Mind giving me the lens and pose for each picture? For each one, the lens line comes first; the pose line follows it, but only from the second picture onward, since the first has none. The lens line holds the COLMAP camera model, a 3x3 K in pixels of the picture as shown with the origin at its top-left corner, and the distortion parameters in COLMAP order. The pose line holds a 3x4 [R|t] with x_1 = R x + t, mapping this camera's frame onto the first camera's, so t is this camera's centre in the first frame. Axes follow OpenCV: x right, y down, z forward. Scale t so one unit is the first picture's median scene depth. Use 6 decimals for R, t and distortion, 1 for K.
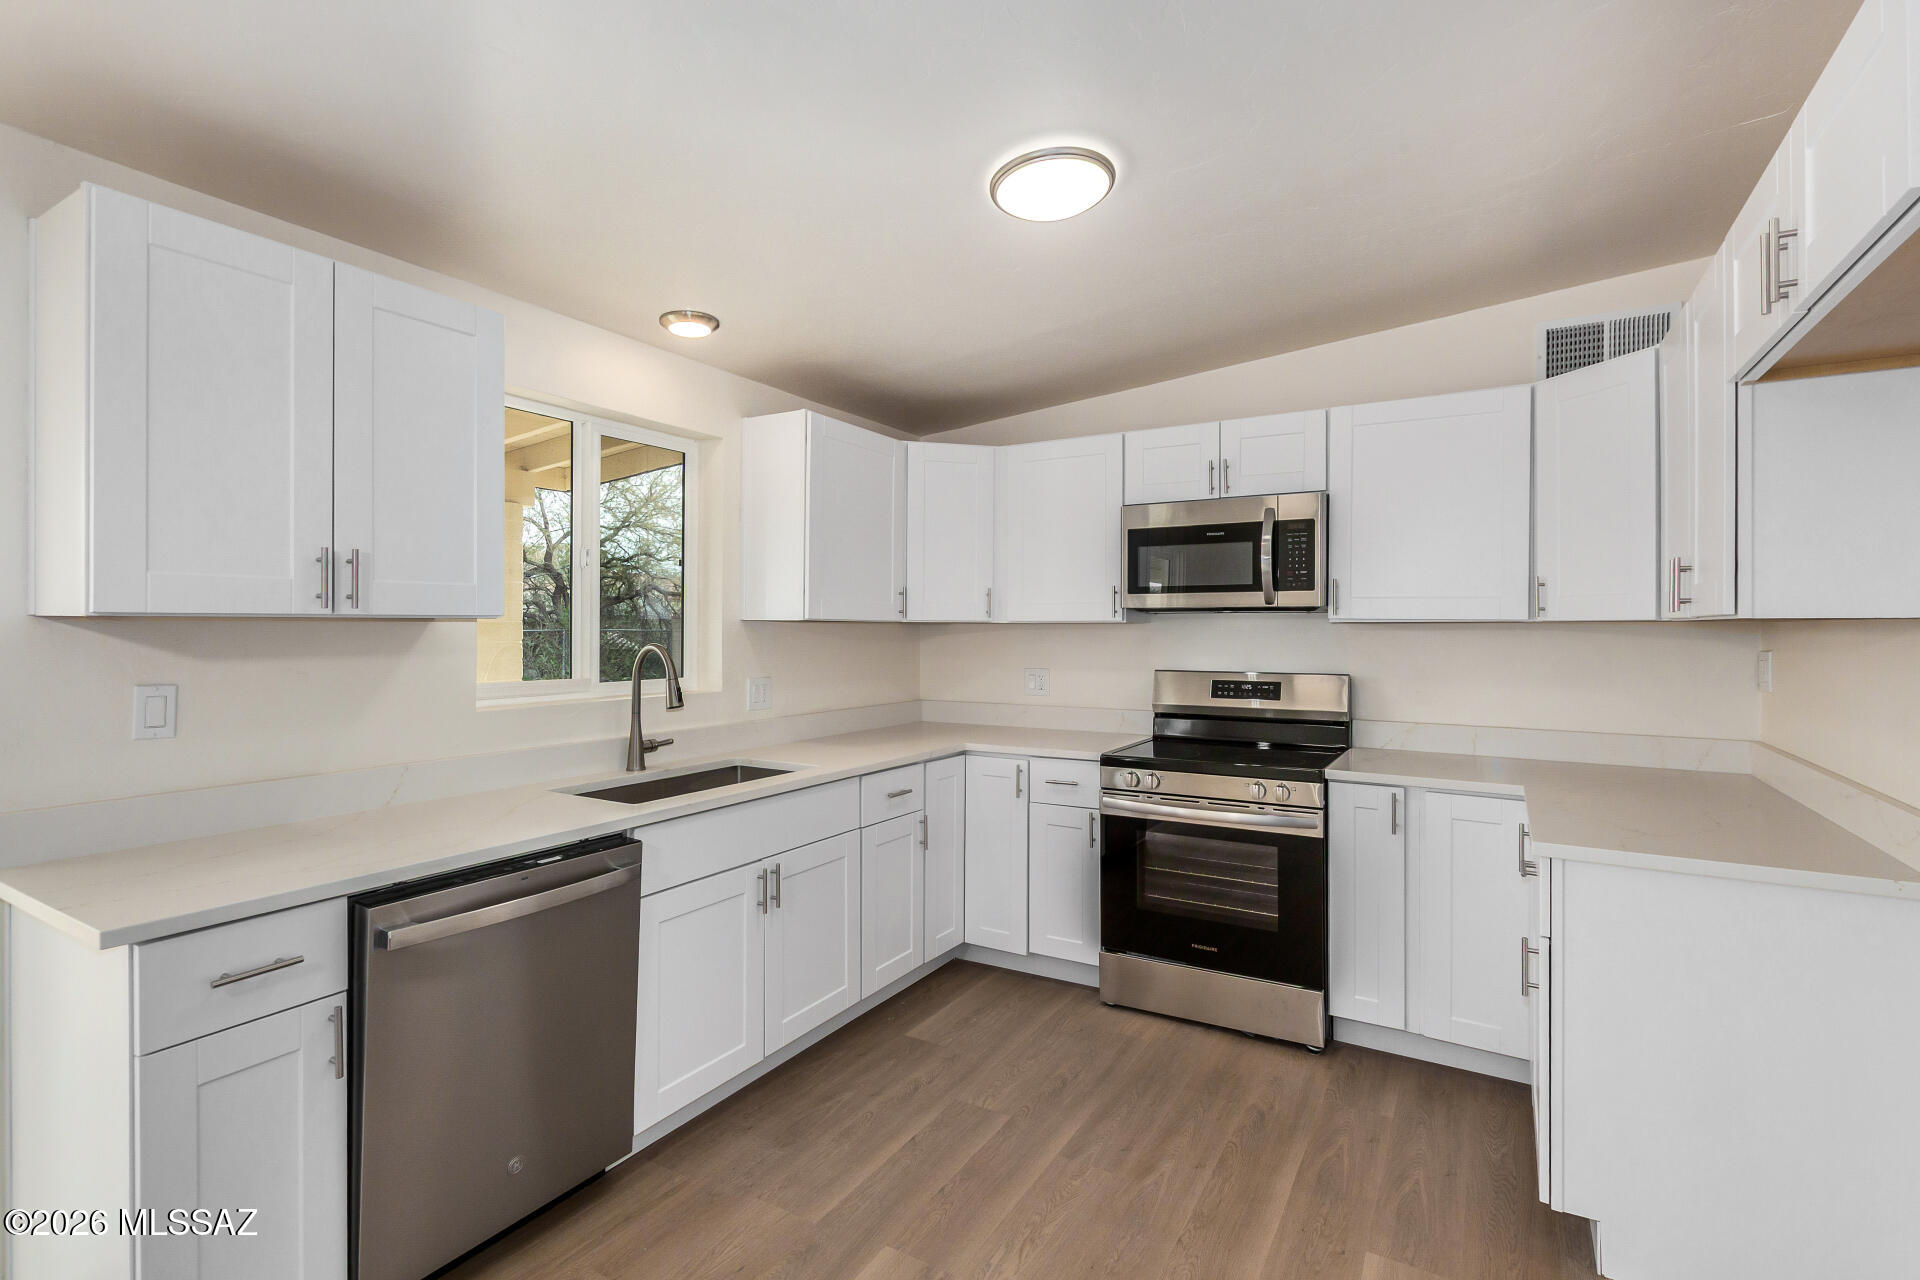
lens RADIAL K [[879.7, 0, 968.5], [0, 879.7, 629.0], [0, 0, 1]] dist [0.003516, -0.001743]
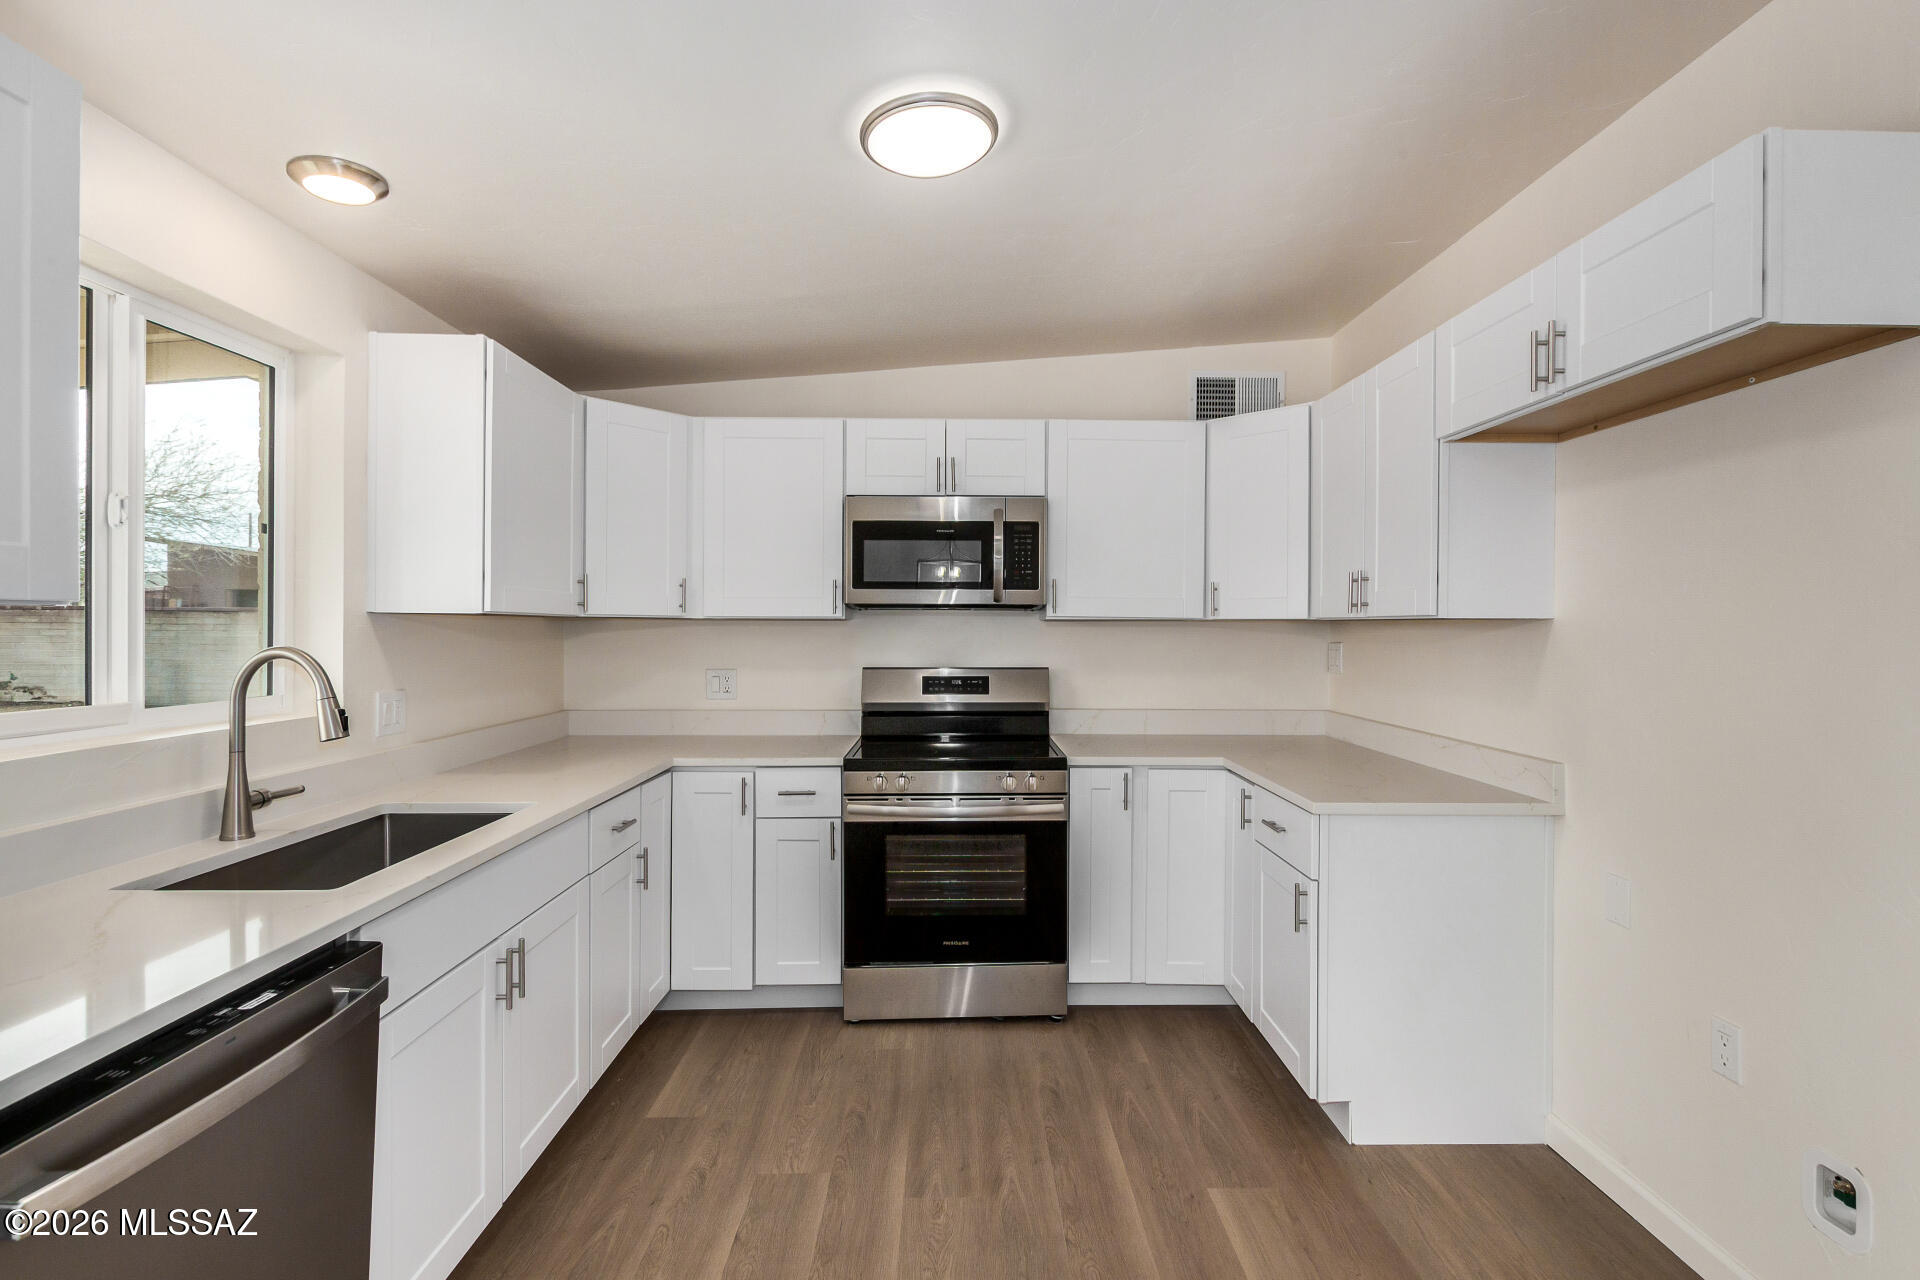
lens RADIAL K [[879.7, 0, 970.9], [0, 879.7, 634.3], [0, 0, 1]] dist [0.003516, -0.001743]
pose [[0.849585, -0.003556, 0.527440, -0.258214], [-0.001981, 0.999949, 0.009932, -0.000095], [-0.527449, -0.009483, 0.849534, 0.150126]]
